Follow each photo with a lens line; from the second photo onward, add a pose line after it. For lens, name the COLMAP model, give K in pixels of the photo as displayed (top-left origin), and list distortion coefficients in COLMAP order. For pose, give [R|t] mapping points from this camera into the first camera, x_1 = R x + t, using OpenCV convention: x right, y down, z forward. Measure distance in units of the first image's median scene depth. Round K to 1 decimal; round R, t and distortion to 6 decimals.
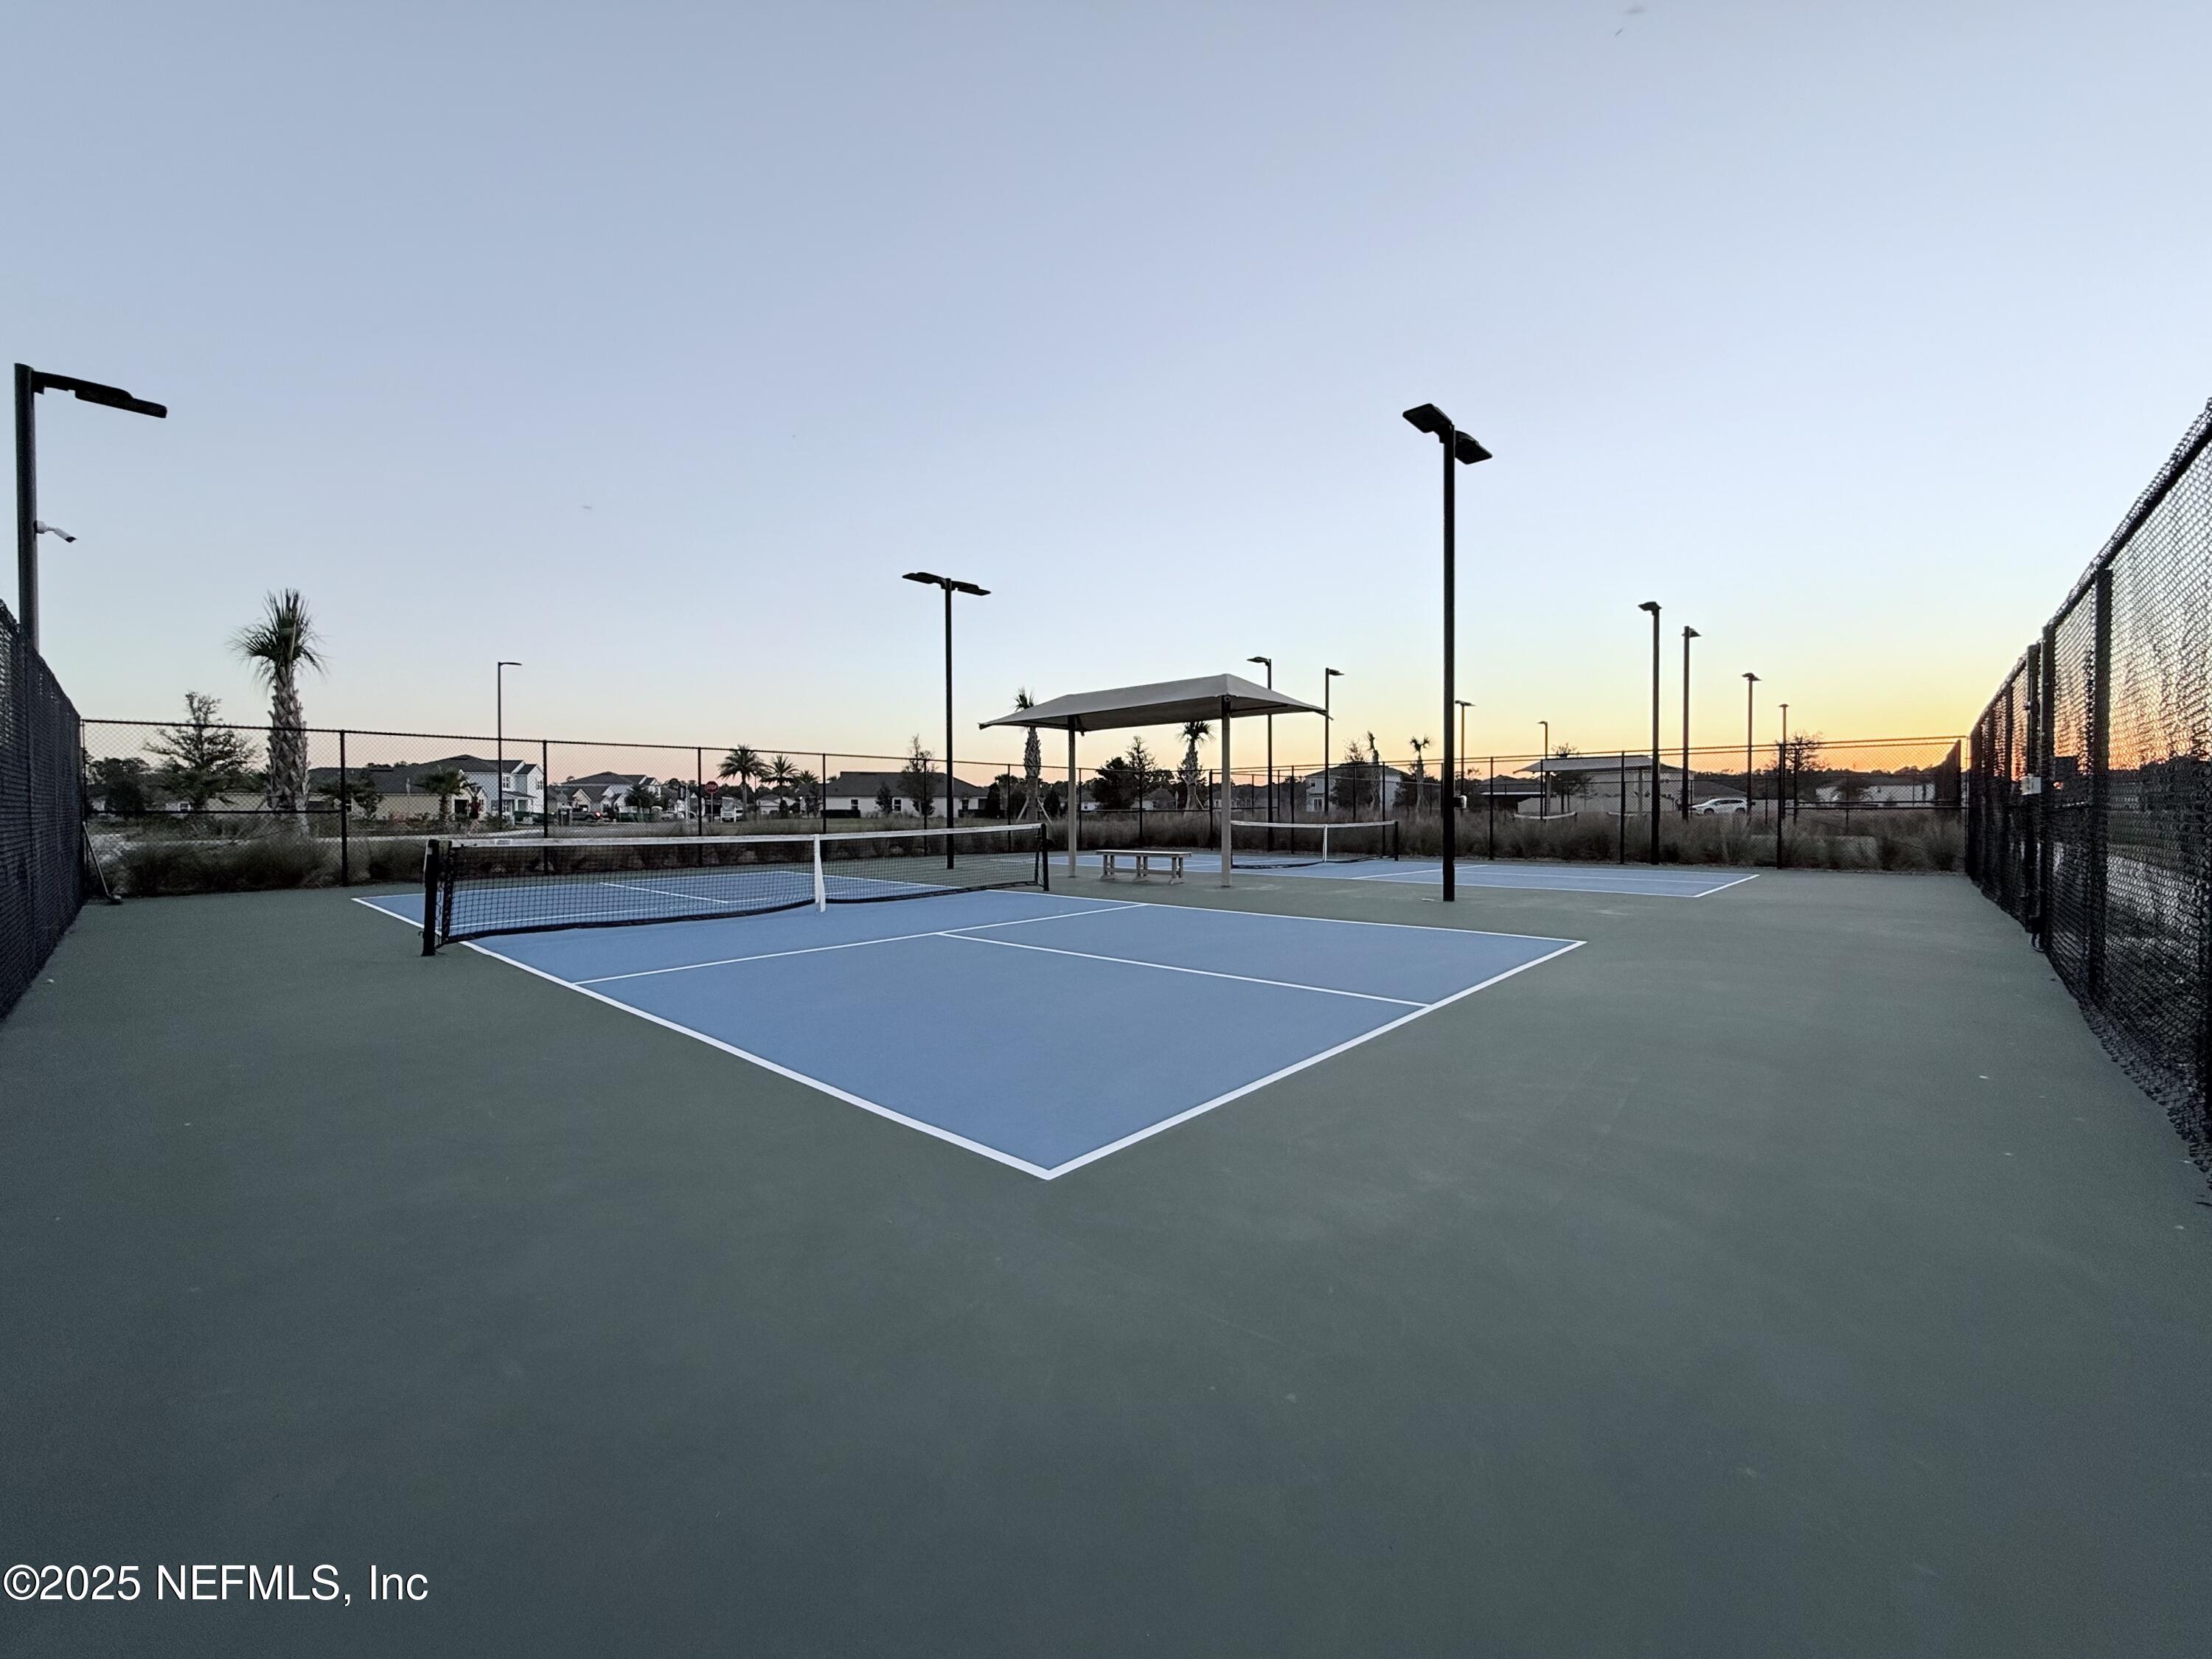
lens RADIAL K [[870.7, 0, 1106.0], [0, 870.7, 829.5], [0, 0, 1]] dist [-0.001122, -0.000015]
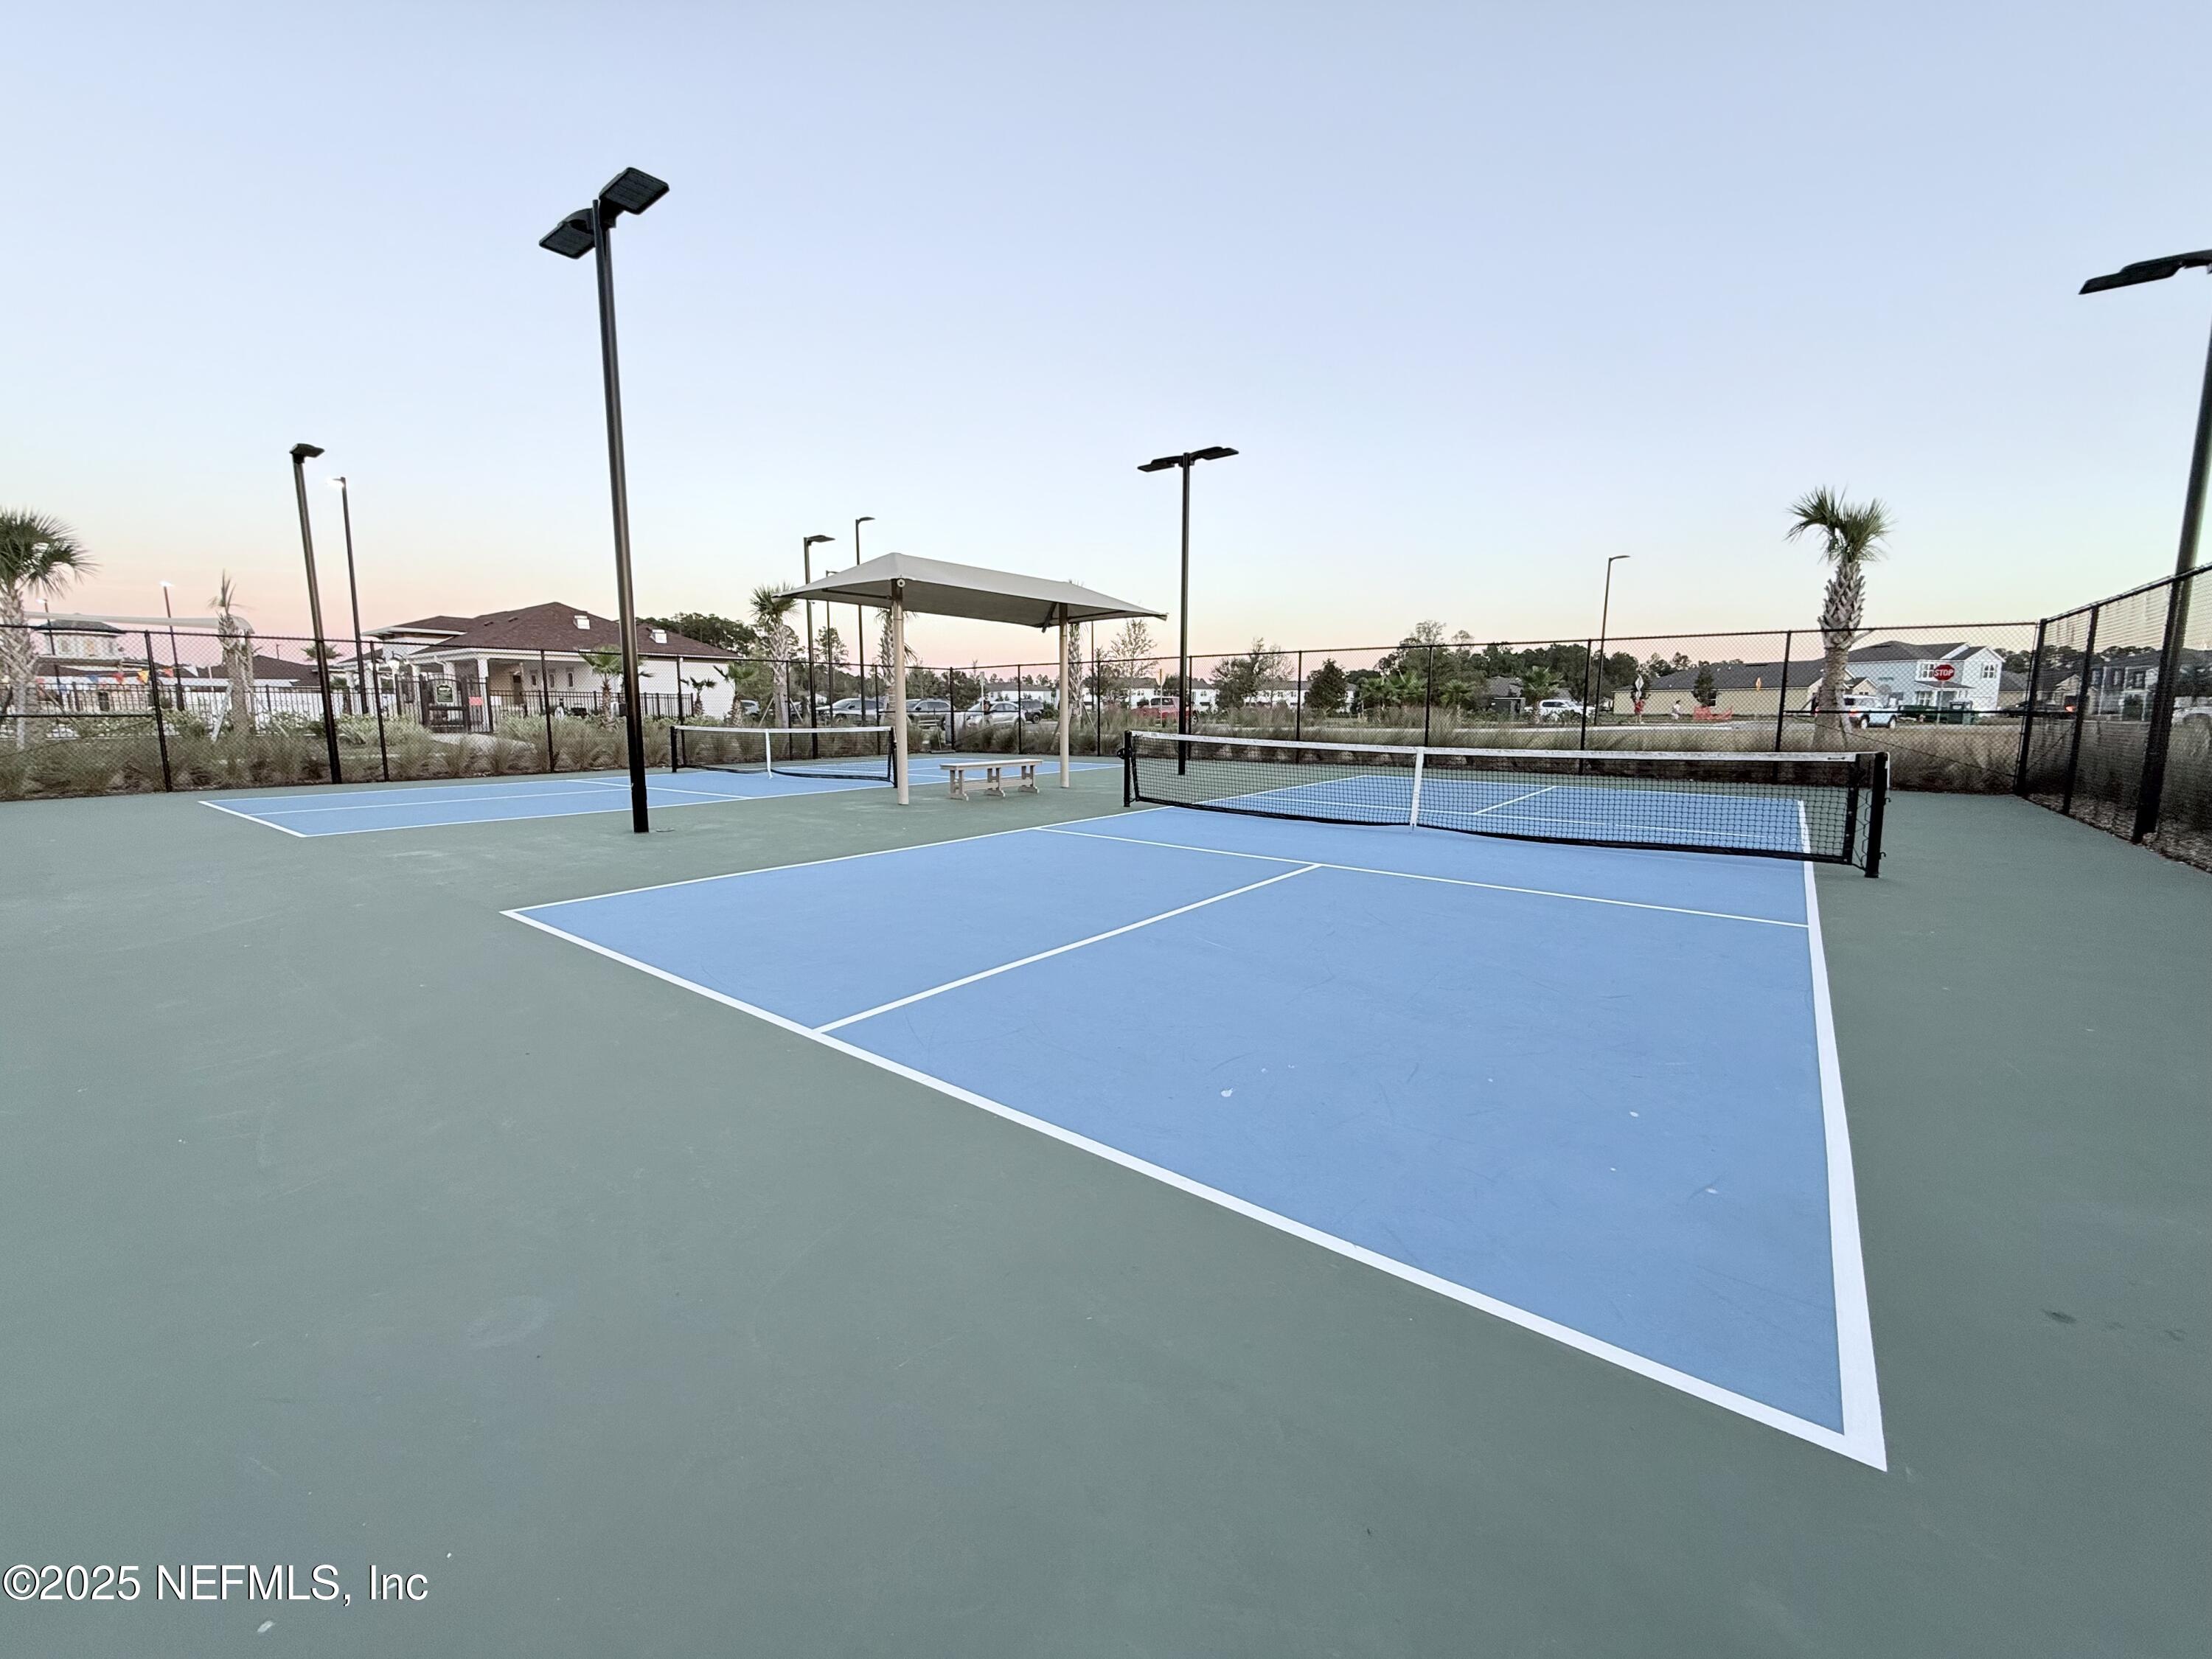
lens RADIAL K [[870.7, 0, 1106.0], [0, 870.7, 829.5], [0, 0, 1]] dist [-0.001122, -0.000015]
pose [[0.074951, 0.136187, -0.987844, 0.762514], [-0.021513, 0.990621, 0.134938, -0.021285], [0.996955, 0.011138, 0.077178, 0.855577]]
